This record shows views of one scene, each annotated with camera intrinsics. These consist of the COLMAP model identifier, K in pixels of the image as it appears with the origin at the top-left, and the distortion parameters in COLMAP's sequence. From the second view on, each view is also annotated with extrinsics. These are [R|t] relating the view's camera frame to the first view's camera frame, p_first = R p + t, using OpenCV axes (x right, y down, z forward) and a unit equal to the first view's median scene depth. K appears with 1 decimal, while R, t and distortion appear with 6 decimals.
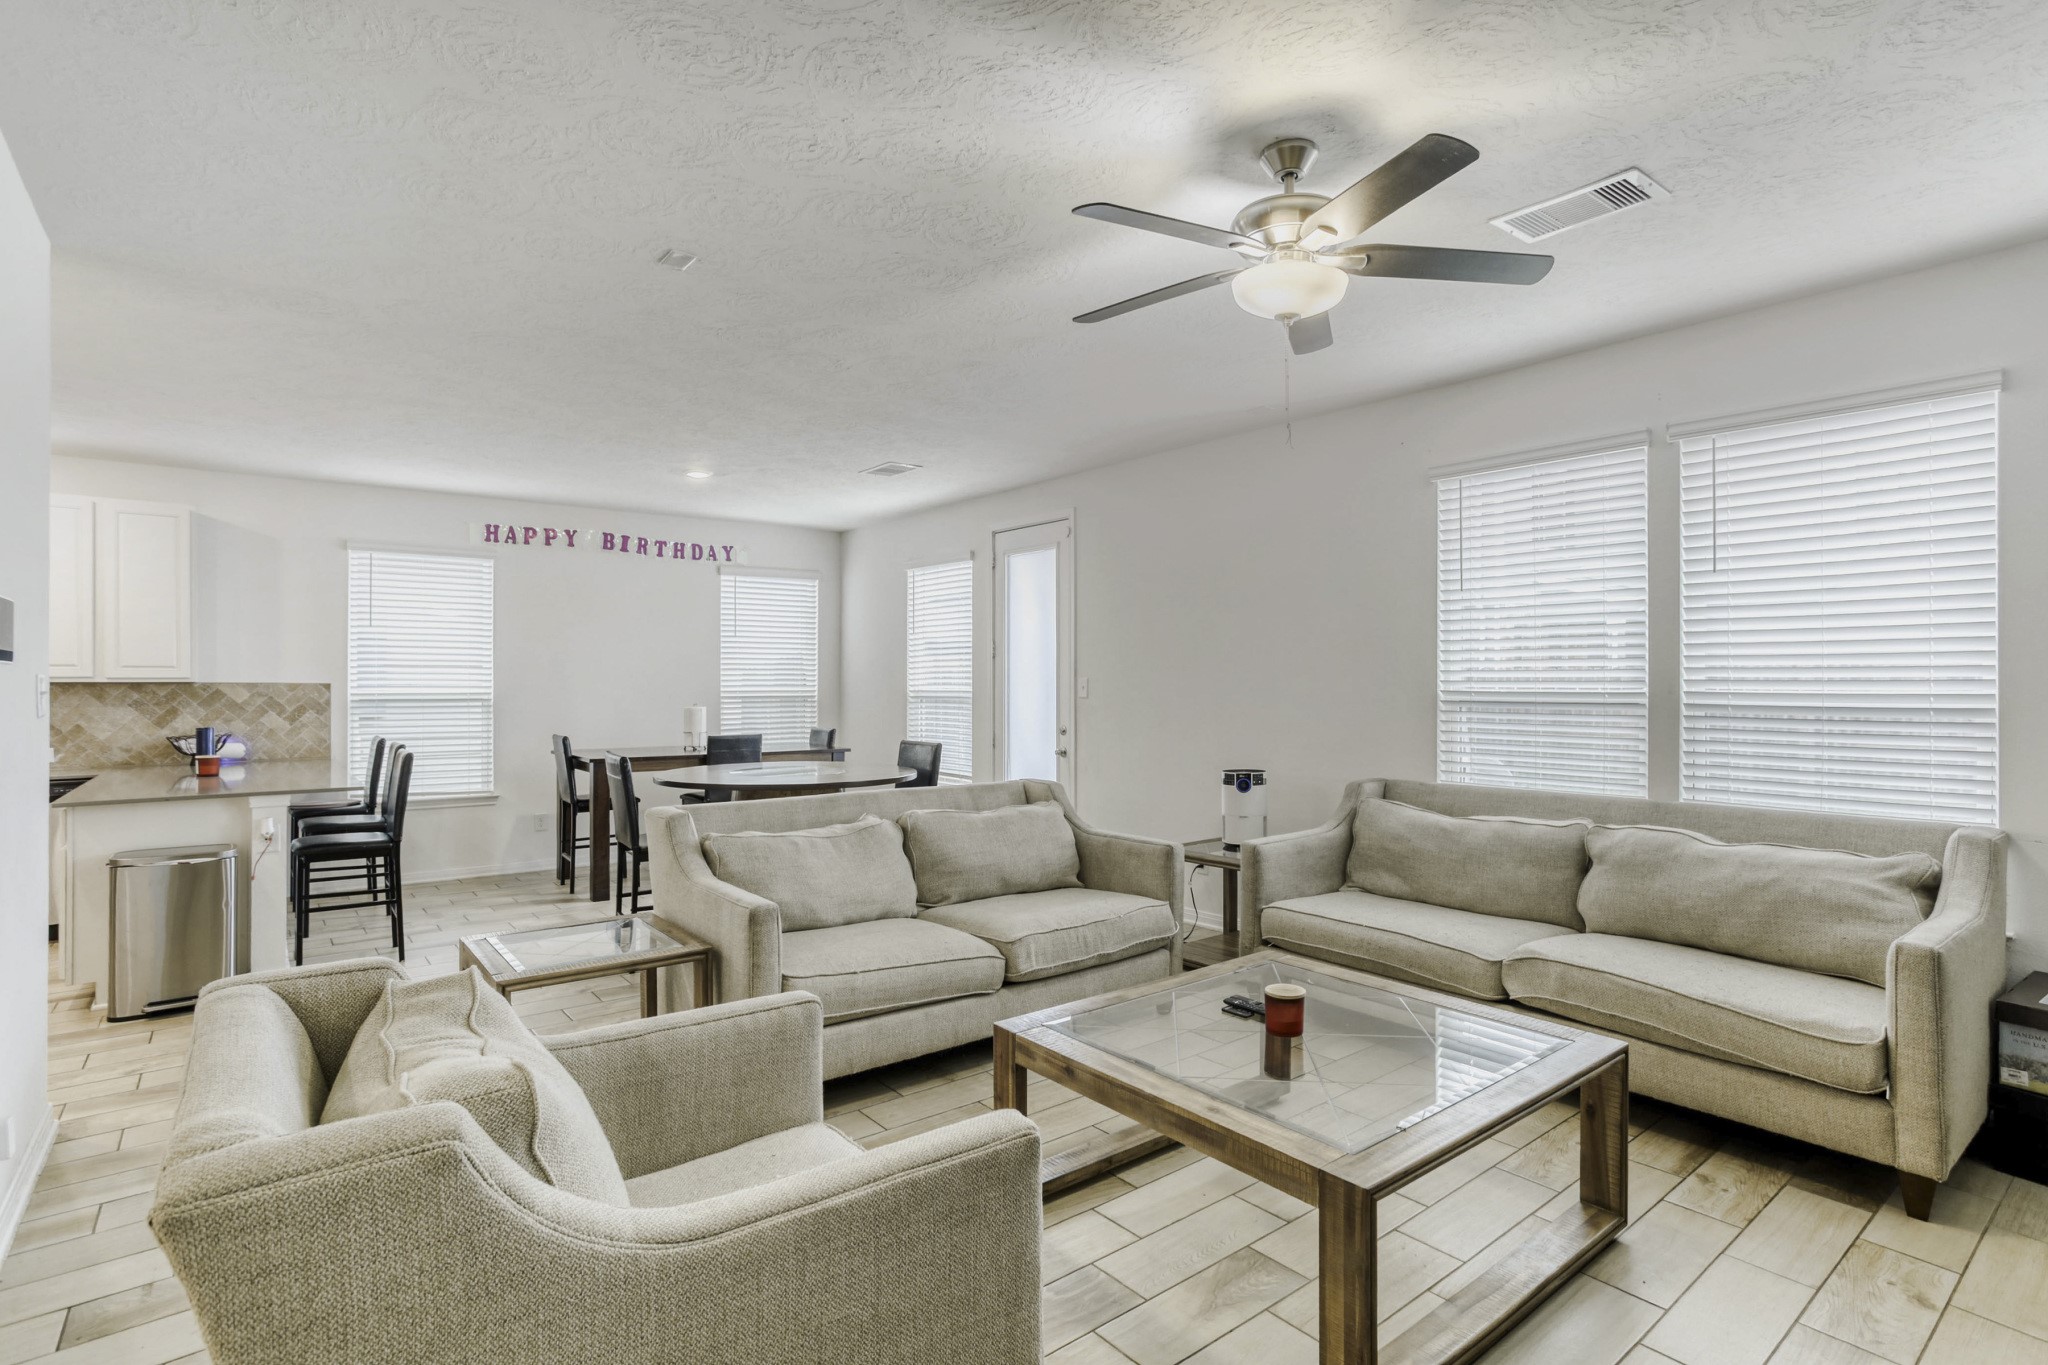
lens RADIAL K [[992.2, 0, 1049.9], [0, 992.2, 676.6], [0, 0, 1]] dist [-0.035878, 0.021113]
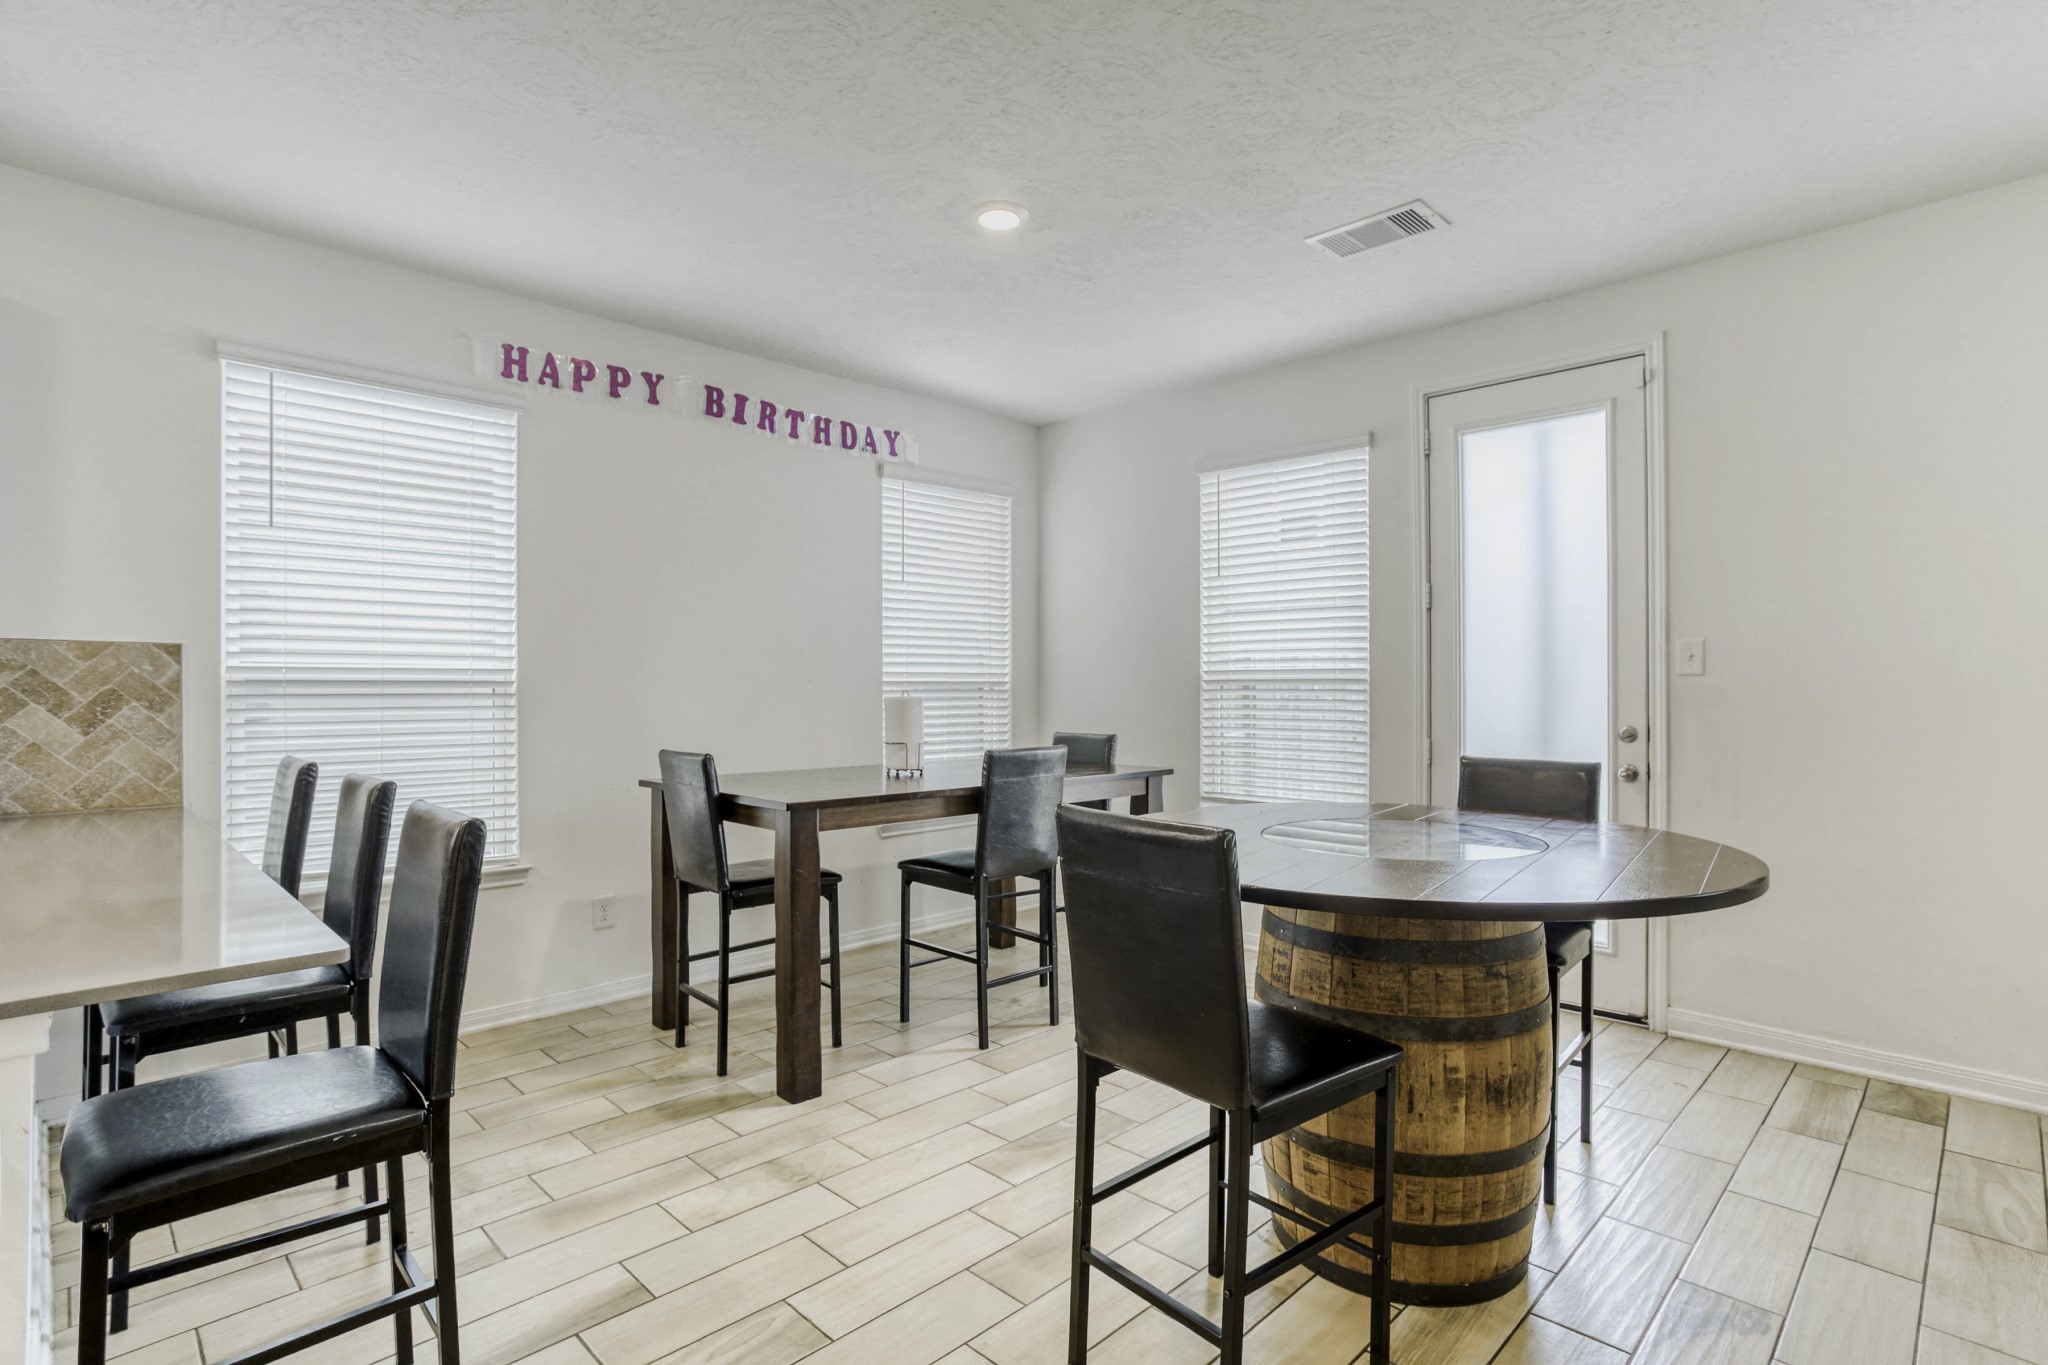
lens RADIAL K [[992.2, 0, 1041.9], [0, 992.2, 685.2], [0, 0, 1]] dist [-0.035878, 0.021113]
pose [[0.993219, -0.000845, 0.116260, -0.445898], [0.000222, 0.999986, 0.005372, 0.027694], [-0.116262, -0.005309, 0.993204, 0.573086]]
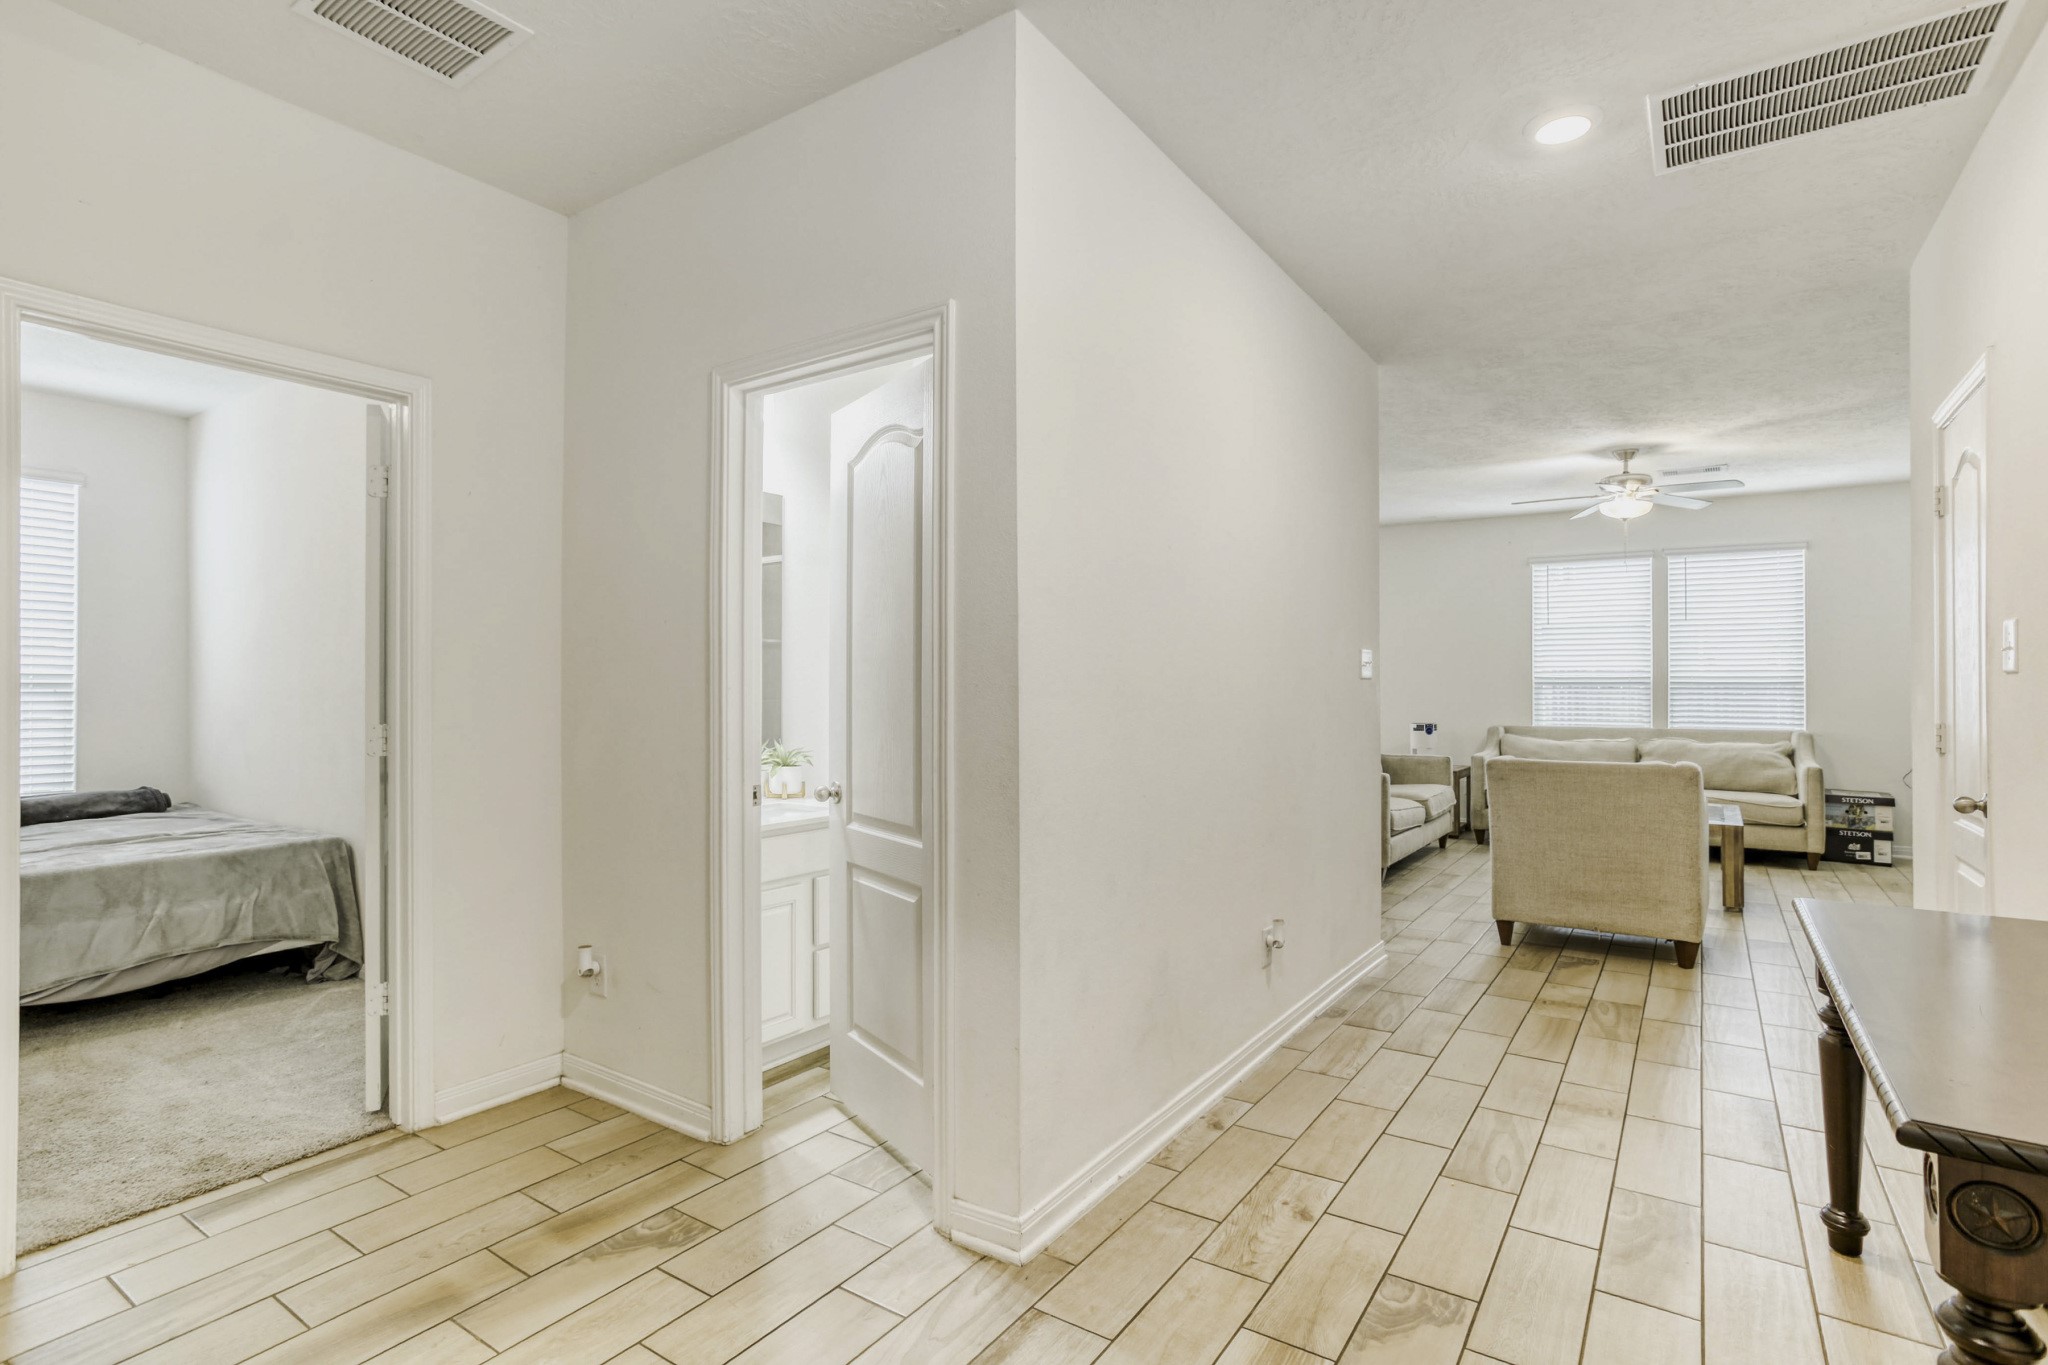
lens RADIAL K [[992.2, 0, 1034.9], [0, 992.2, 679.3], [0, 0, 1]] dist [-0.035878, 0.021113]
pose [[0.957248, 0.002073, 0.289261, -0.866430], [-0.001133, 0.999994, -0.003416, 0.020959], [-0.289266, 0.002942, 0.957244, -0.423733]]
